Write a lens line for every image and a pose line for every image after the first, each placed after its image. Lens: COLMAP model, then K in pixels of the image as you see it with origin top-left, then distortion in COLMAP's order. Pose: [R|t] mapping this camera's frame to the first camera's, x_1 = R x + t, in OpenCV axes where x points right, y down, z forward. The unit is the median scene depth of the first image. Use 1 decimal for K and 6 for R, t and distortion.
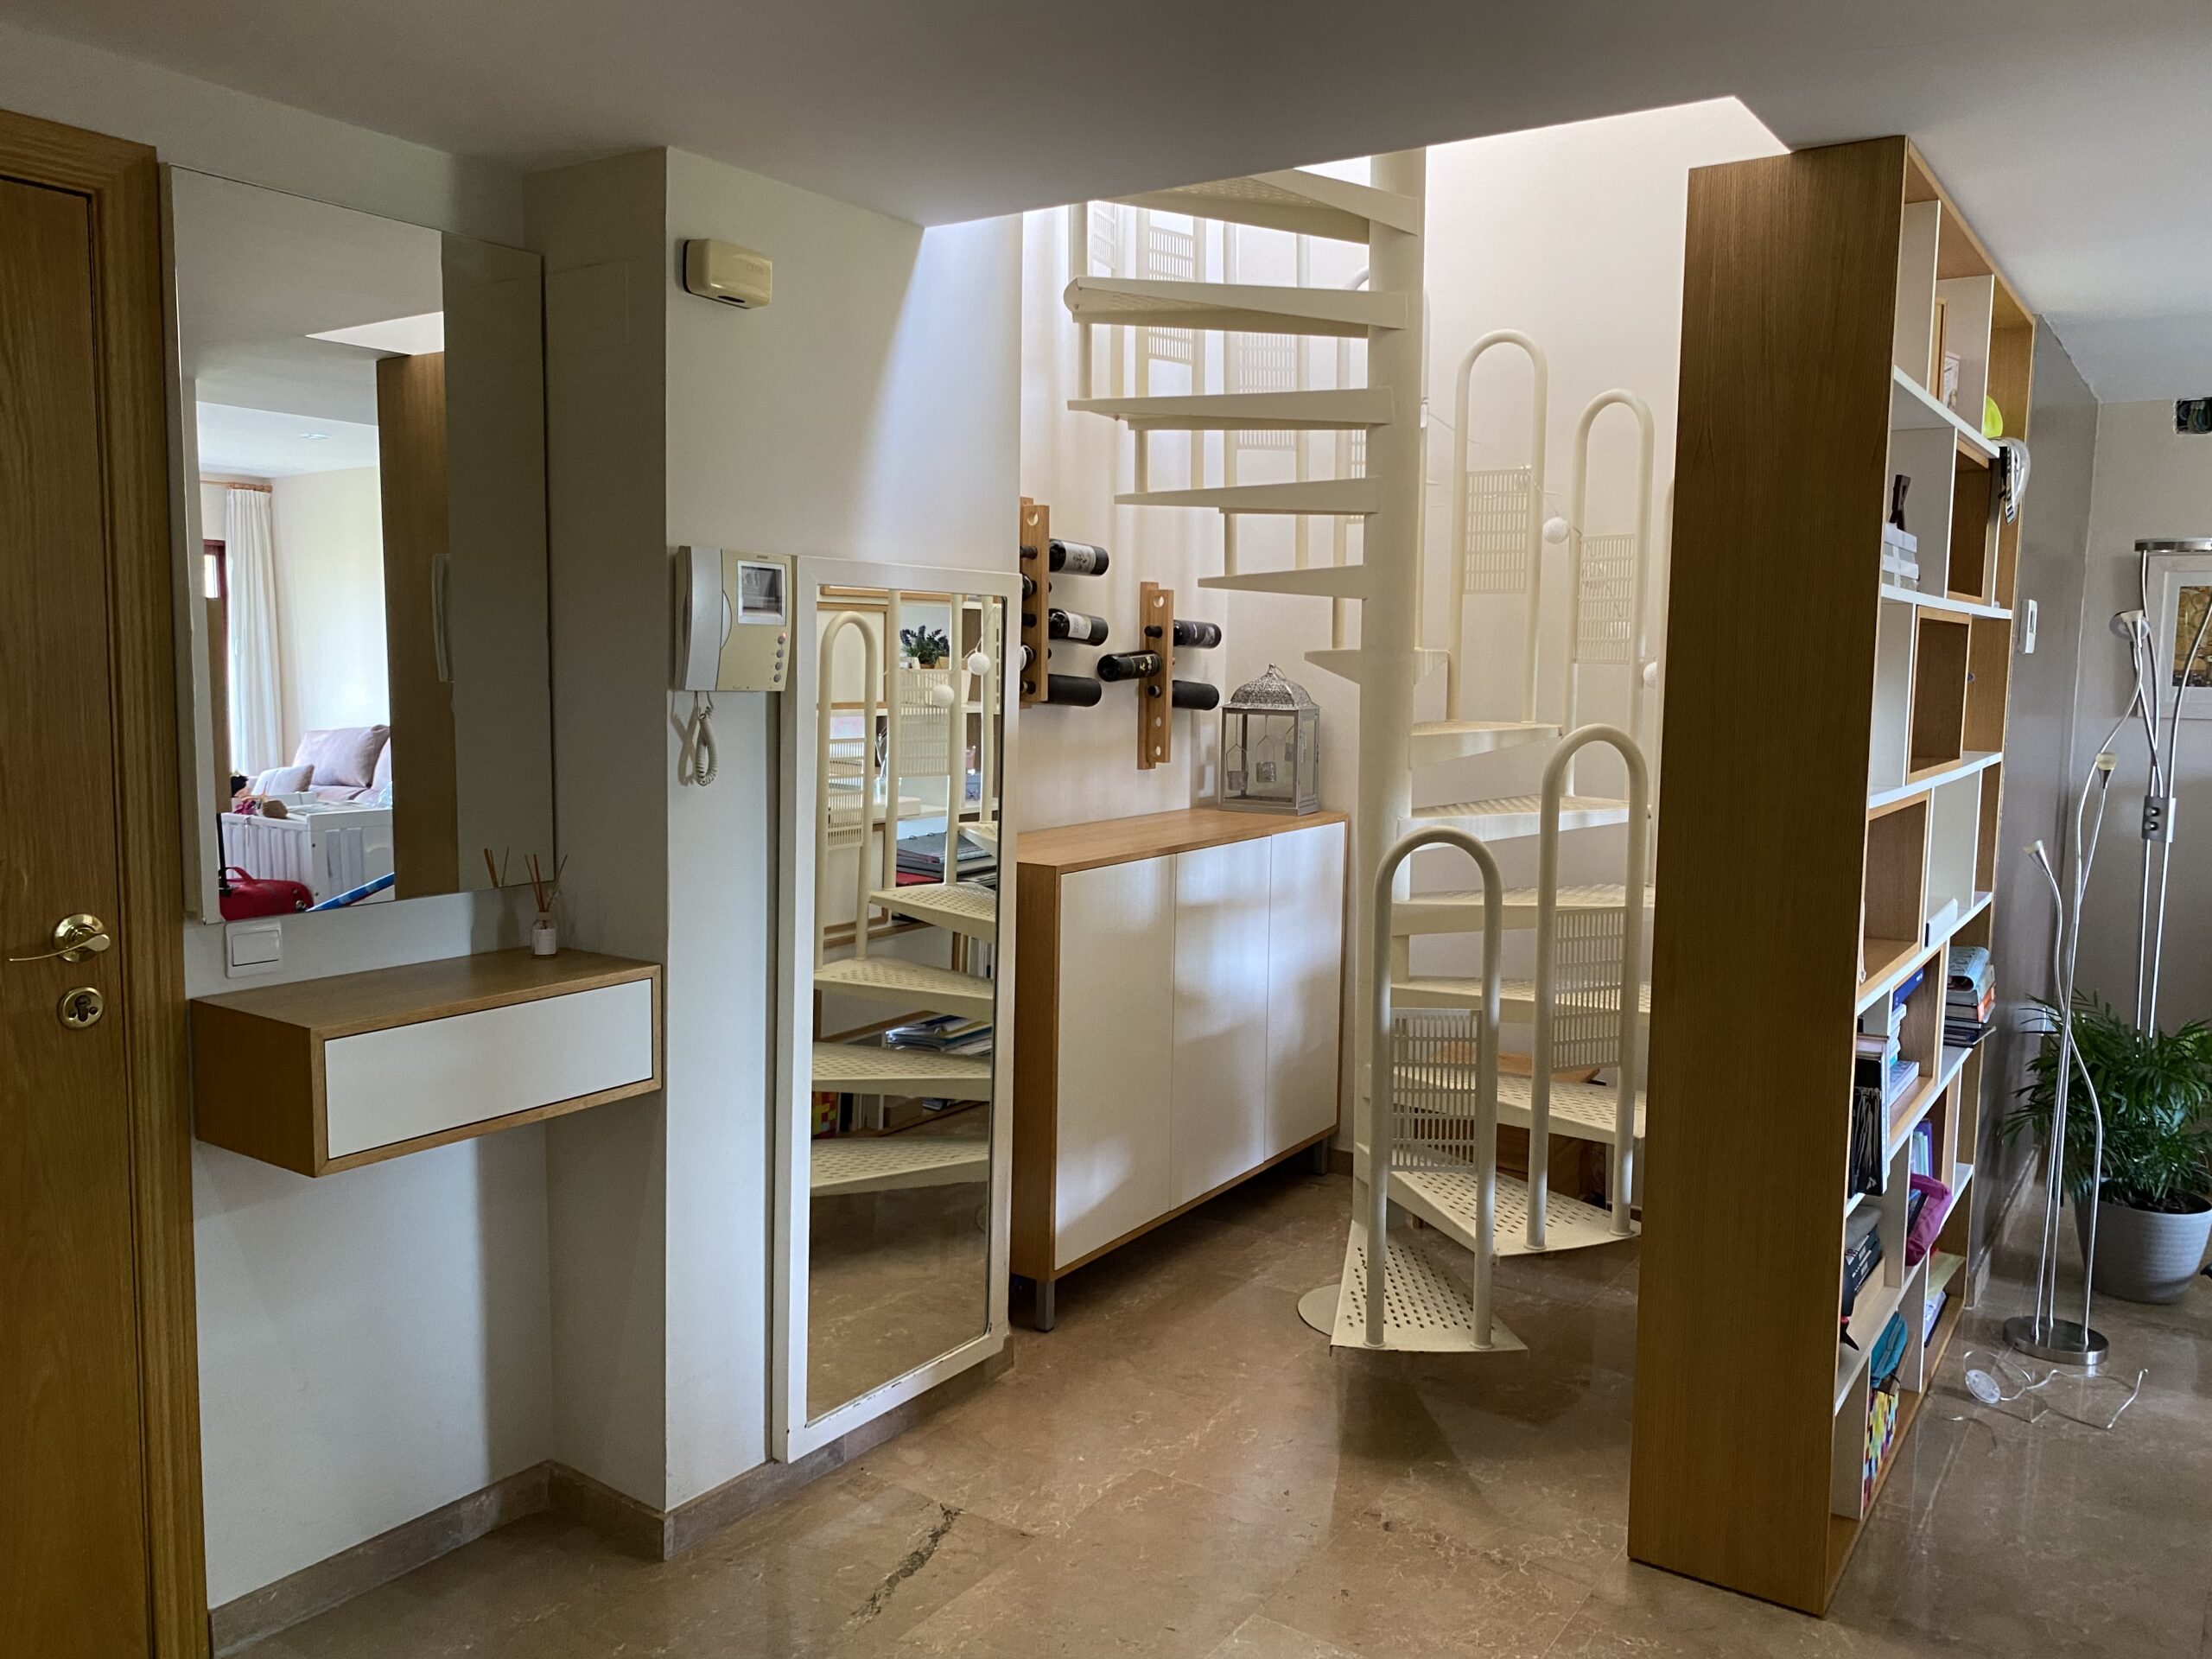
lens RADIAL K [[1669.2, 0, 1106.0], [0, 1669.2, 829.5], [0, 0, 1]] dist [0.054826, -0.067133]
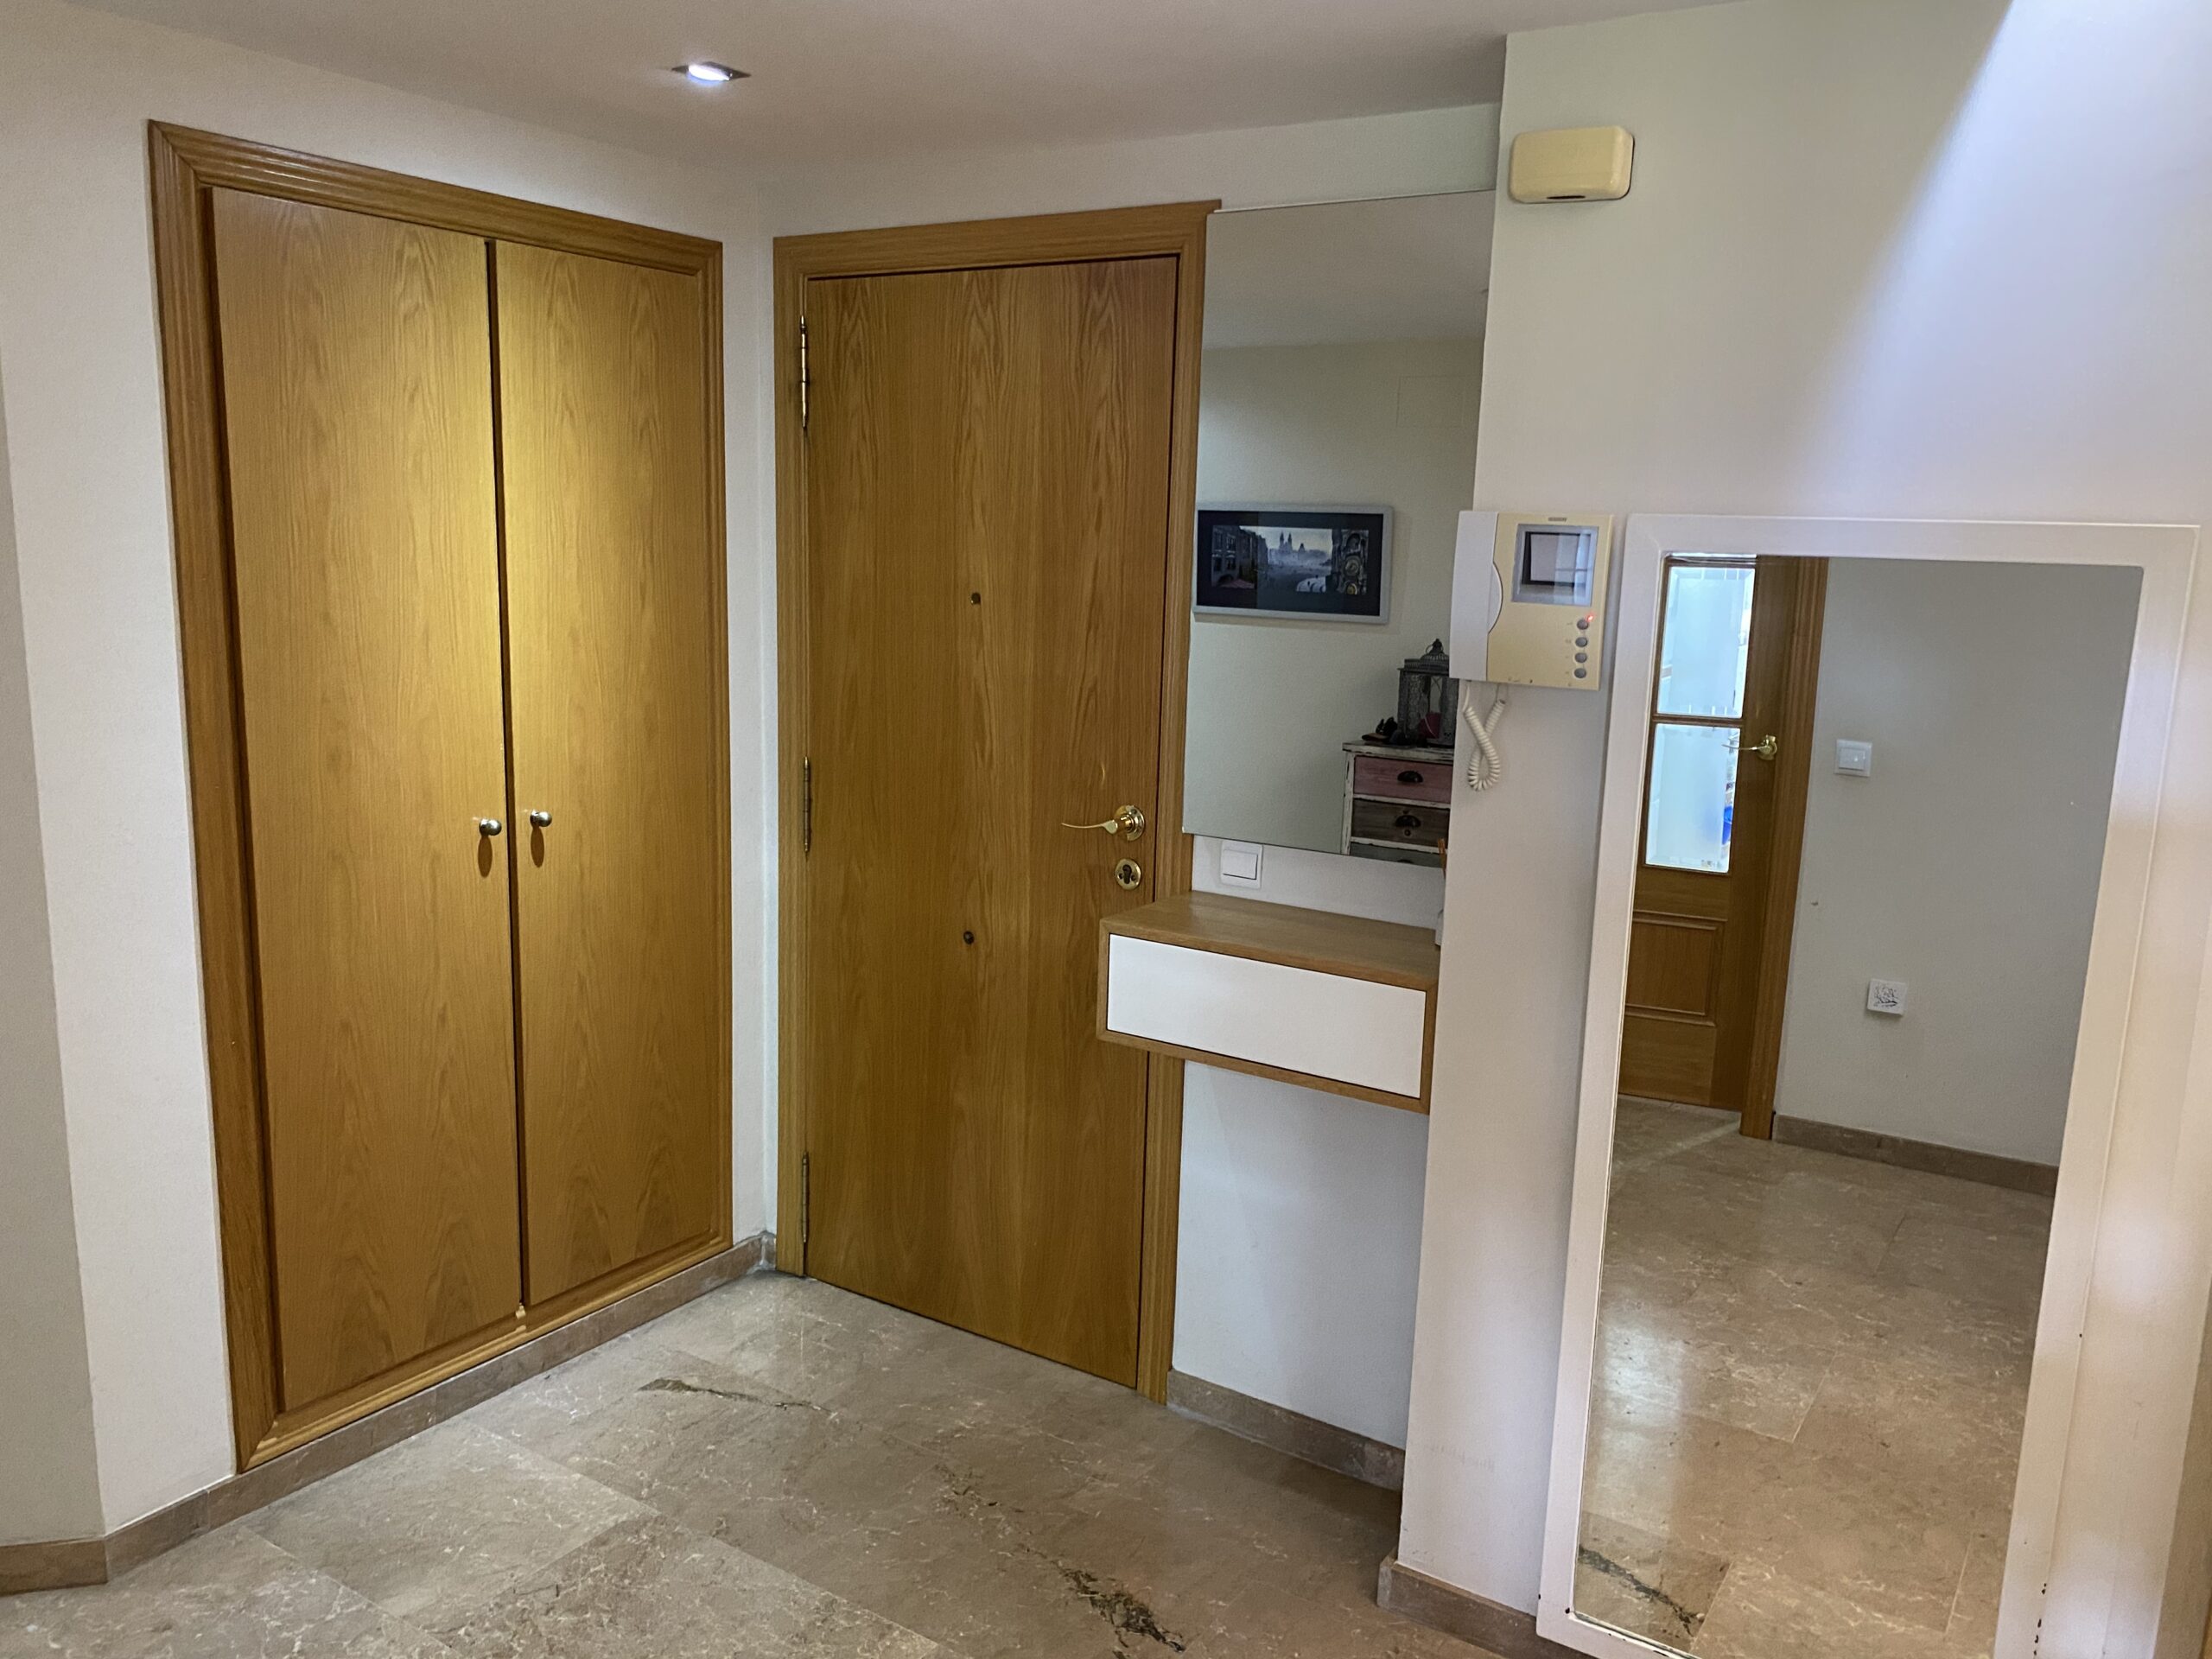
lens RADIAL K [[1669.2, 0, 1106.0], [0, 1669.2, 829.5], [0, 0, 1]] dist [0.054826, -0.067133]
pose [[0.027433, 0.157916, -0.987071, 0.397637], [-0.132026, 0.979365, 0.153014, -0.074341], [0.990867, 0.126122, 0.047716, 0.509946]]
